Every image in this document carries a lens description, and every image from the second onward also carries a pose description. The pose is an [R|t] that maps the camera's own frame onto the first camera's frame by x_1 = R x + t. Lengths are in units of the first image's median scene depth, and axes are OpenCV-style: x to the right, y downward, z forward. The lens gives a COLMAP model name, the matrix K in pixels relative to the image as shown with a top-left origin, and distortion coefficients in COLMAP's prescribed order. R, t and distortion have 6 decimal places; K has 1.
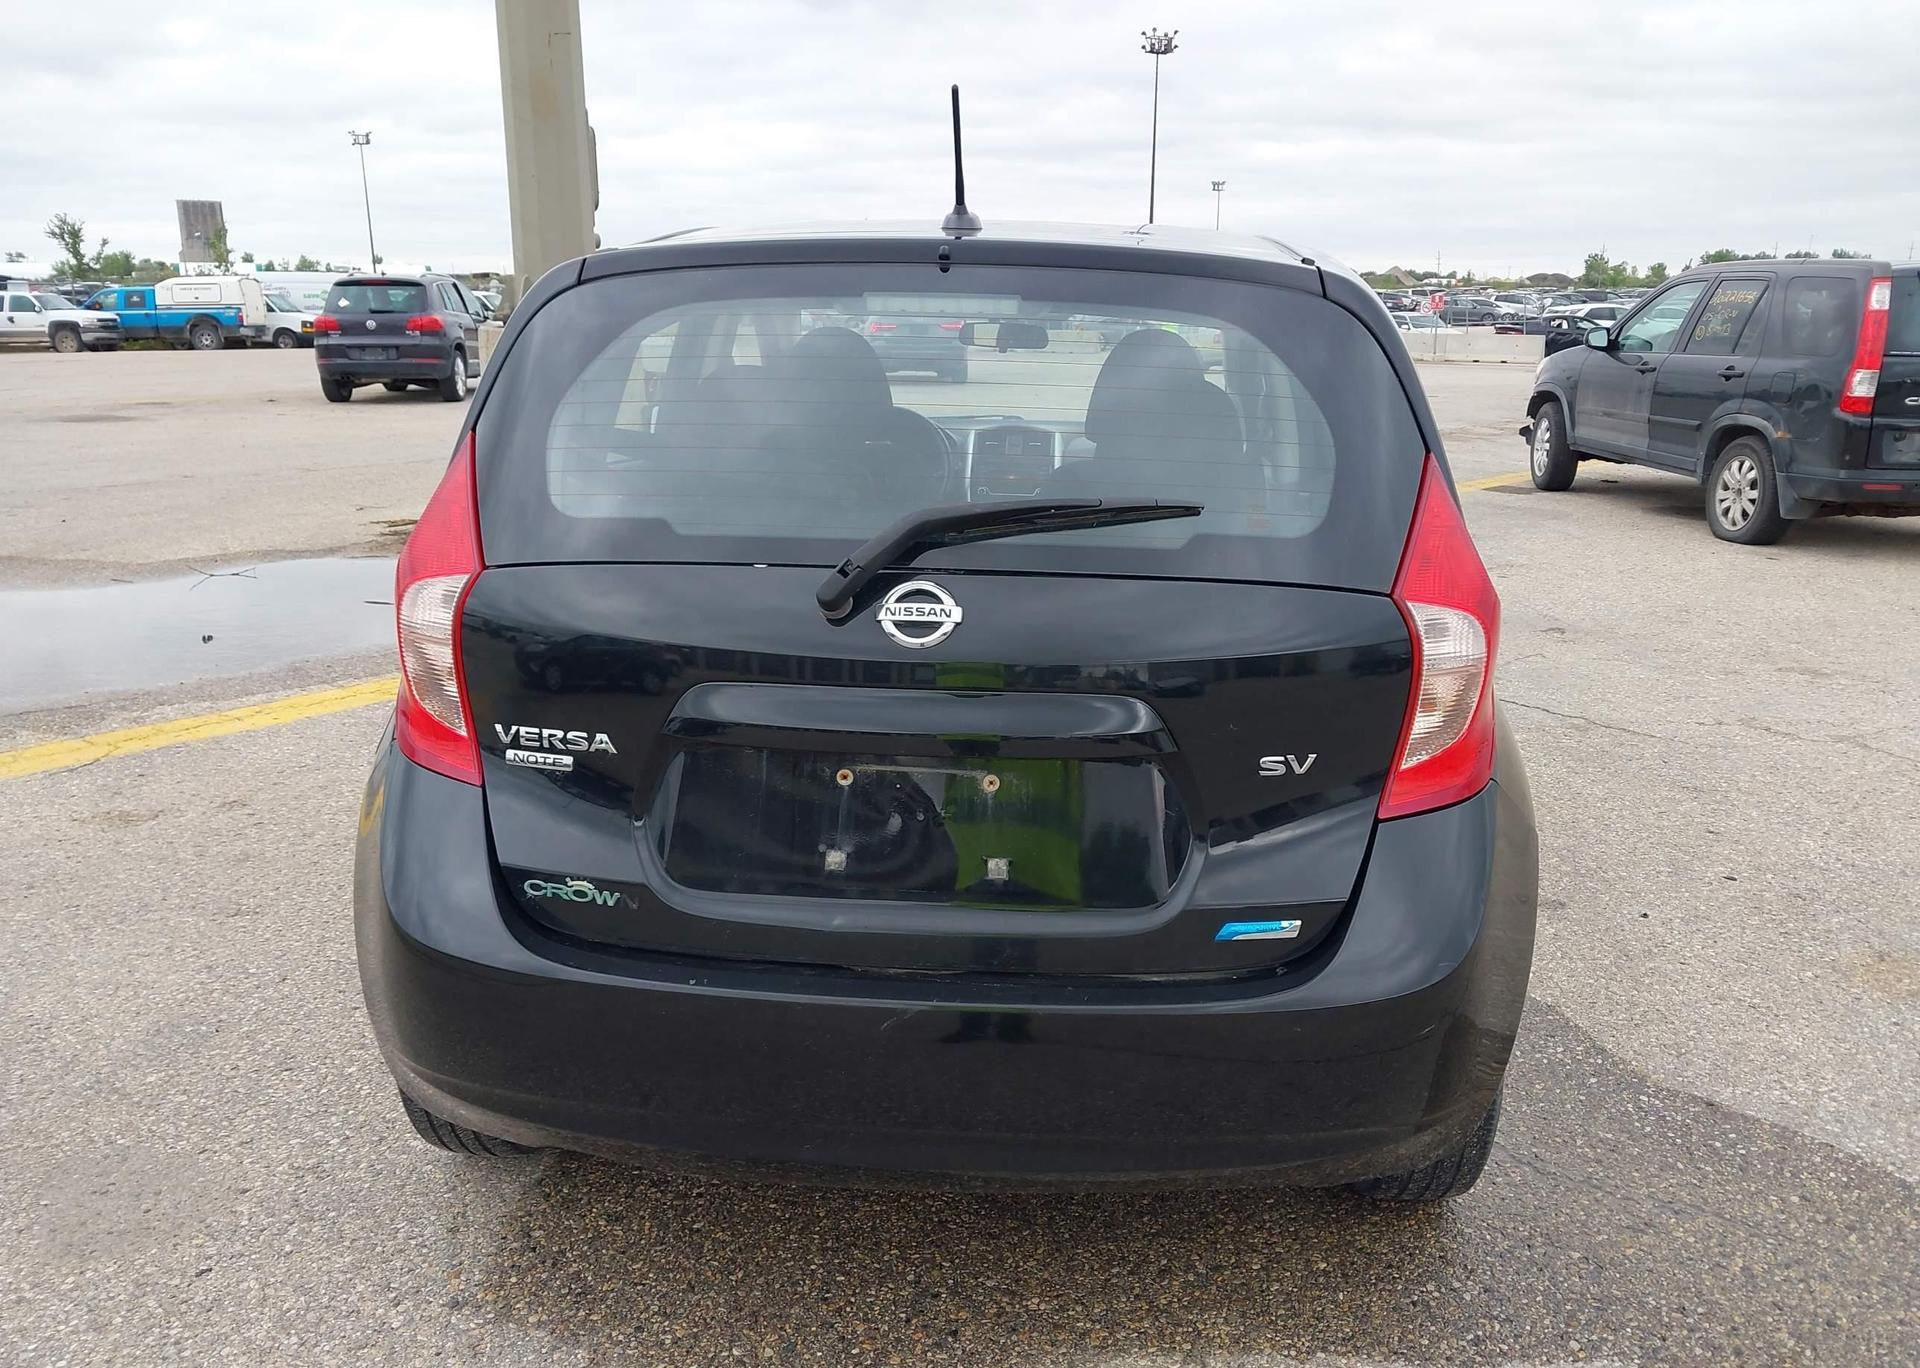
lens RADIAL K [[1565.8, 0, 963.1], [0, 1565.8, 679.7], [0, 0, 1]] dist [0.021309, -0.030976]
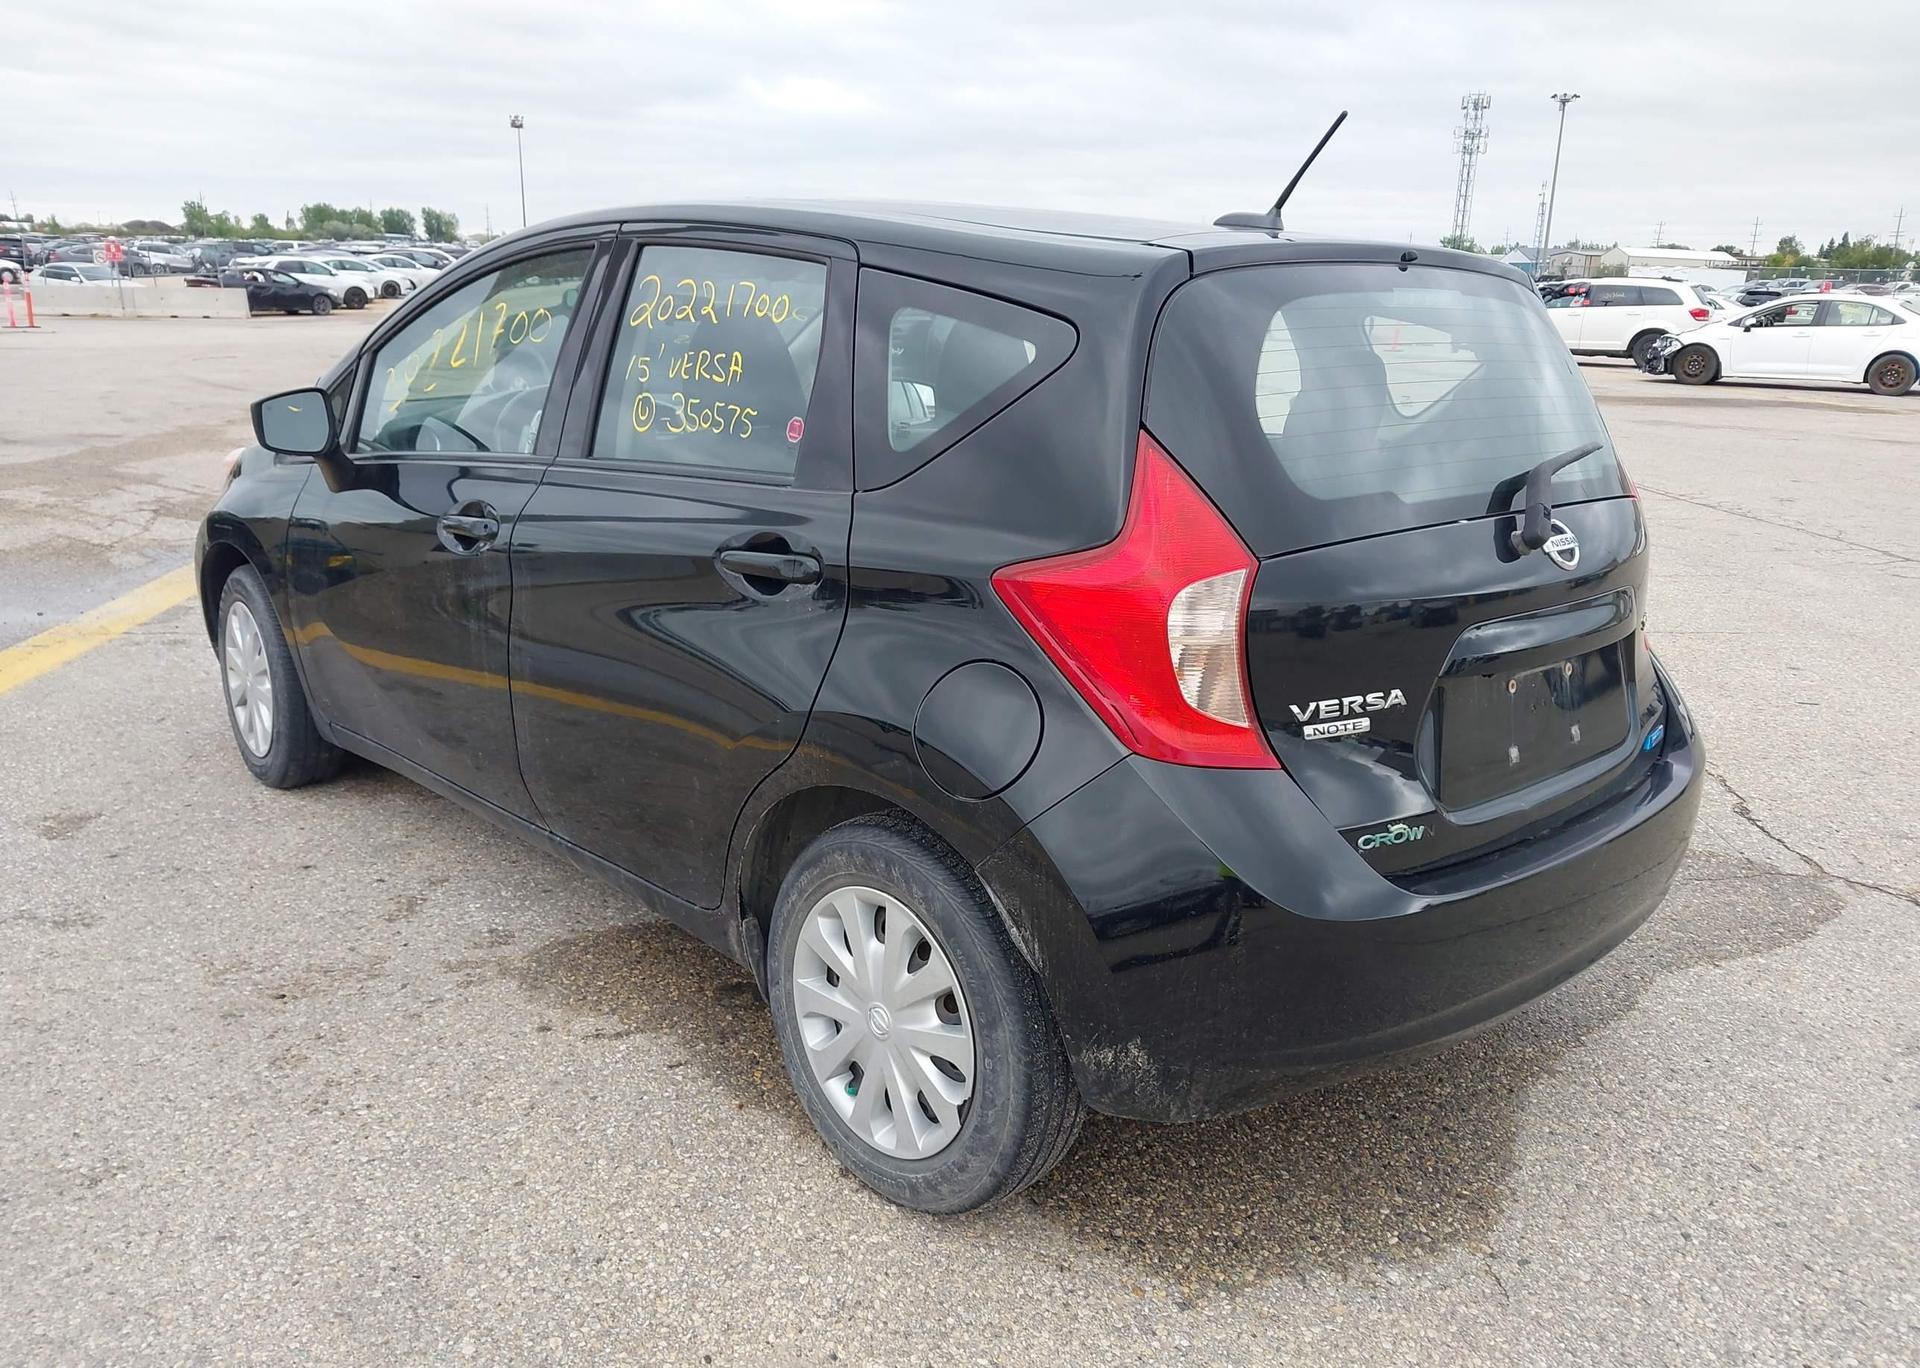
lens RADIAL K [[1565.8, 0, 943.7], [0, 1565.8, 698.3], [0, 0, 1]] dist [0.021309, -0.030976]
pose [[0.671247, -0.185933, 0.717535, -0.302534], [0.156471, 0.981758, 0.108024, -0.031522], [-0.724530, 0.039763, 0.688095, 0.114229]]
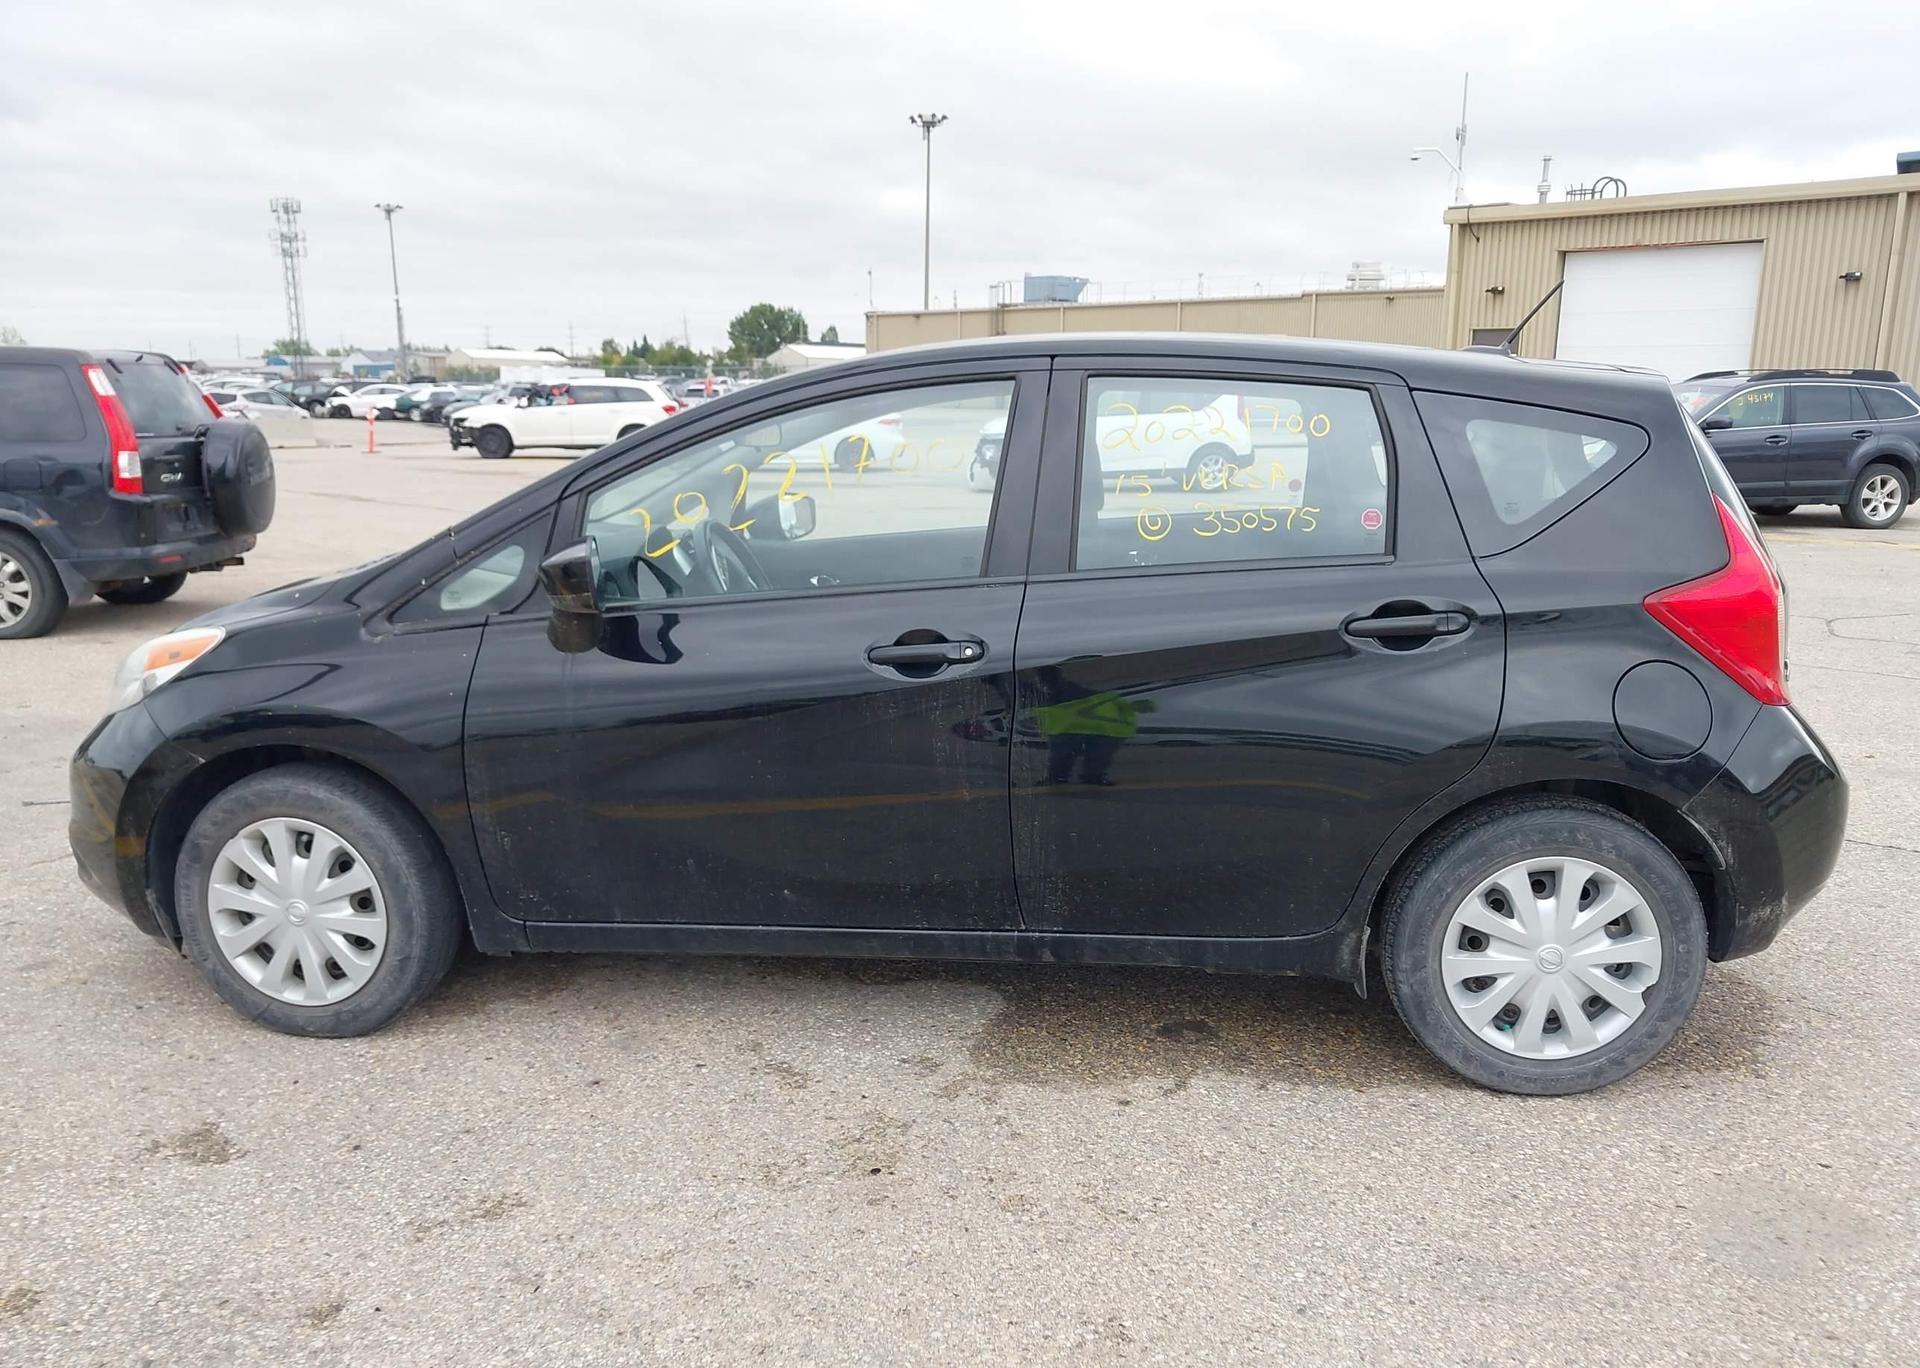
lens RADIAL K [[1565.8, 0, 943.2], [0, 1565.8, 710.5], [0, 0, 1]] dist [0.021309, -0.030976]
pose [[0.014080, -0.208752, 0.977867, -0.483349], [0.235127, 0.951232, 0.199681, -0.114624], [-0.971863, 0.227111, 0.062477, 0.445276]]
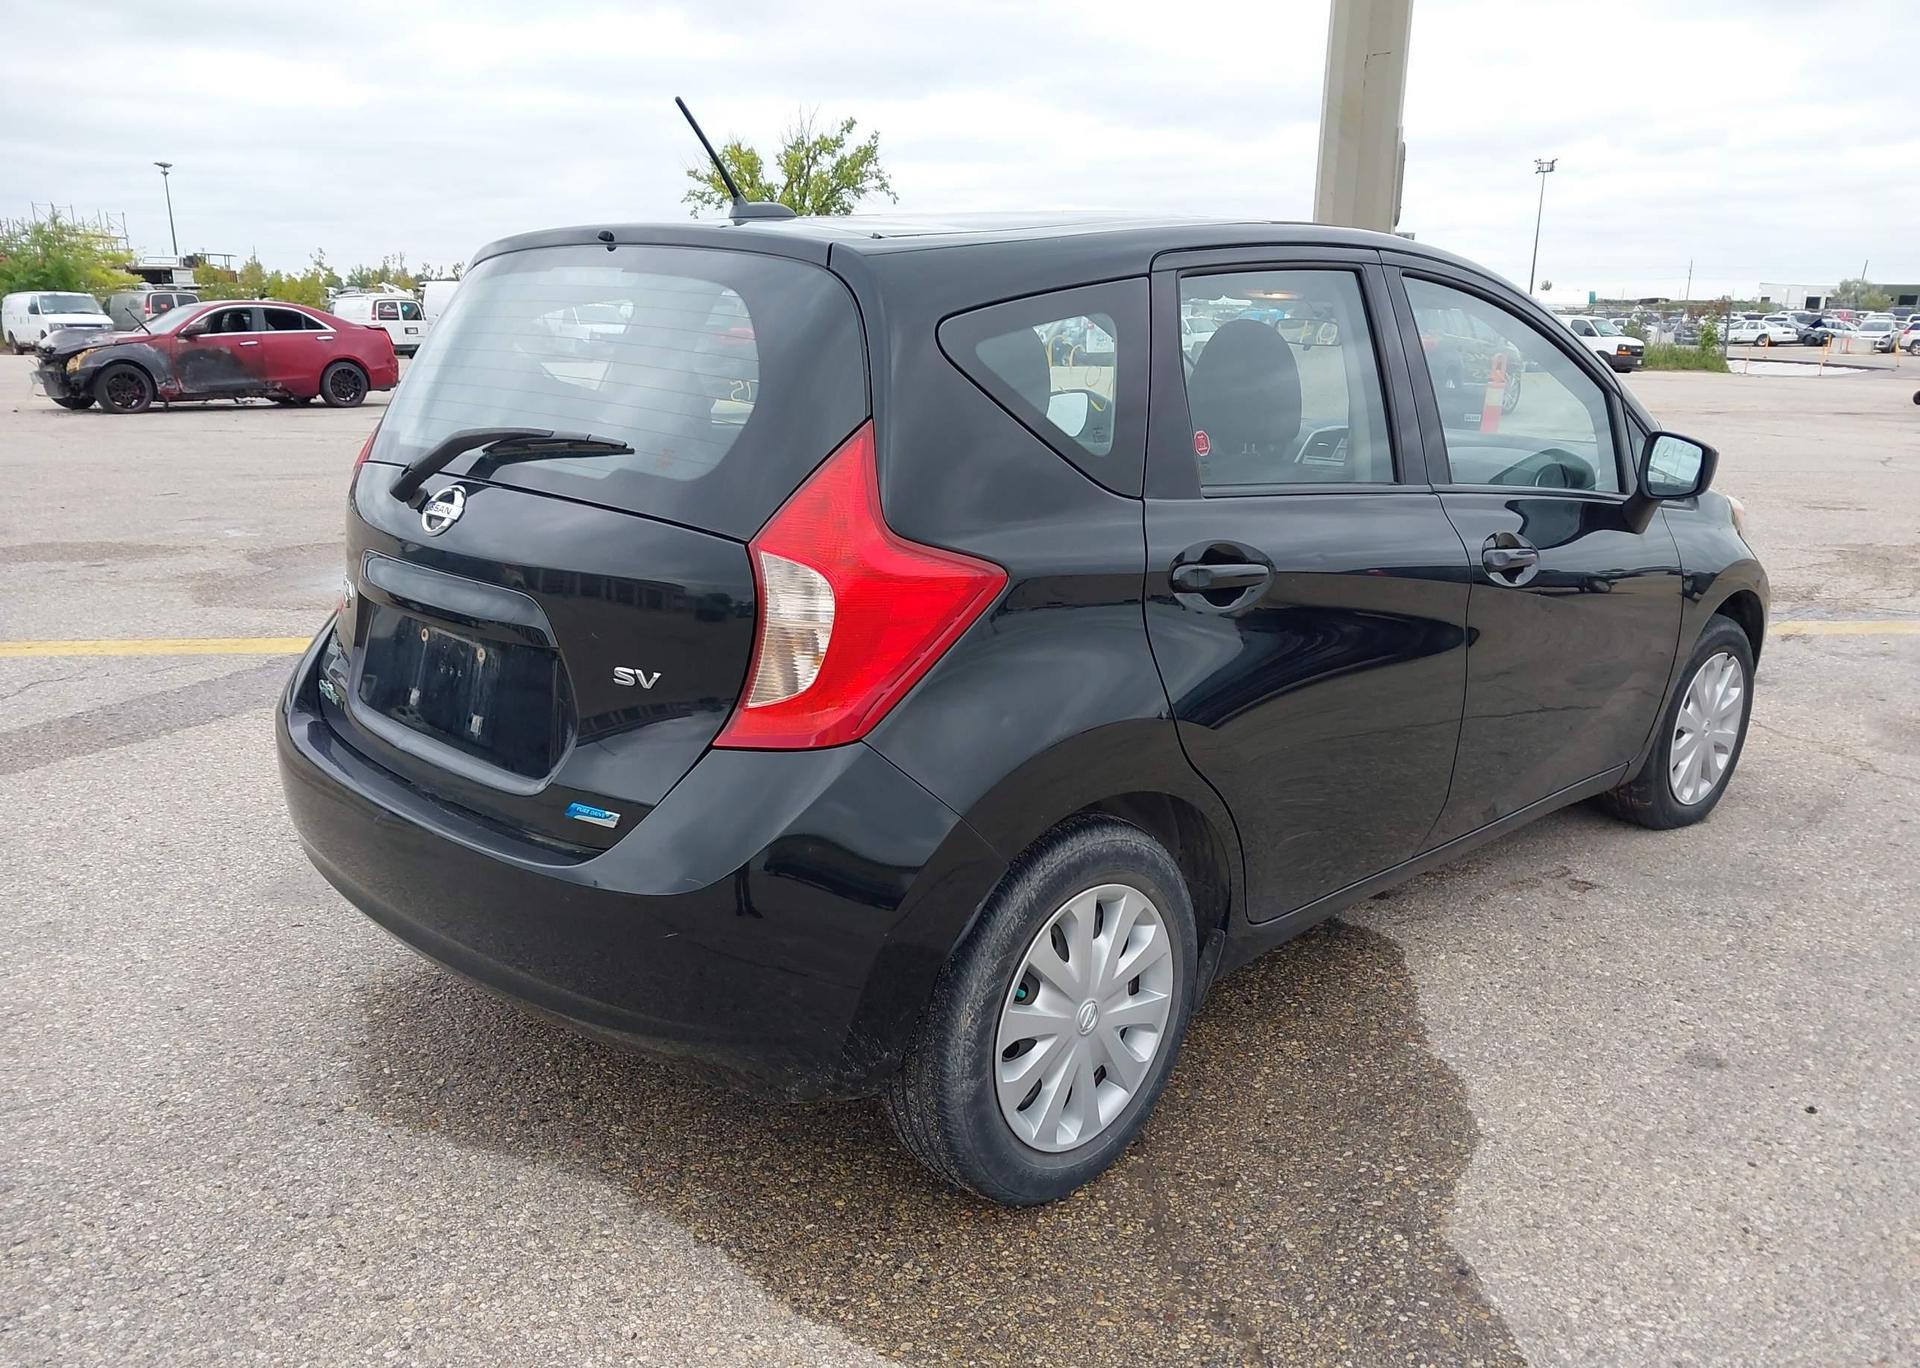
lens RADIAL K [[1565.8, 0, 968.9], [0, 1565.8, 690.0], [0, 0, 1]] dist [0.021309, -0.030976]
pose [[0.752414, 0.161097, -0.638687, 0.266753], [-0.167825, 0.984516, 0.050617, -0.008310], [0.636952, 0.069103, 0.767800, 0.068631]]
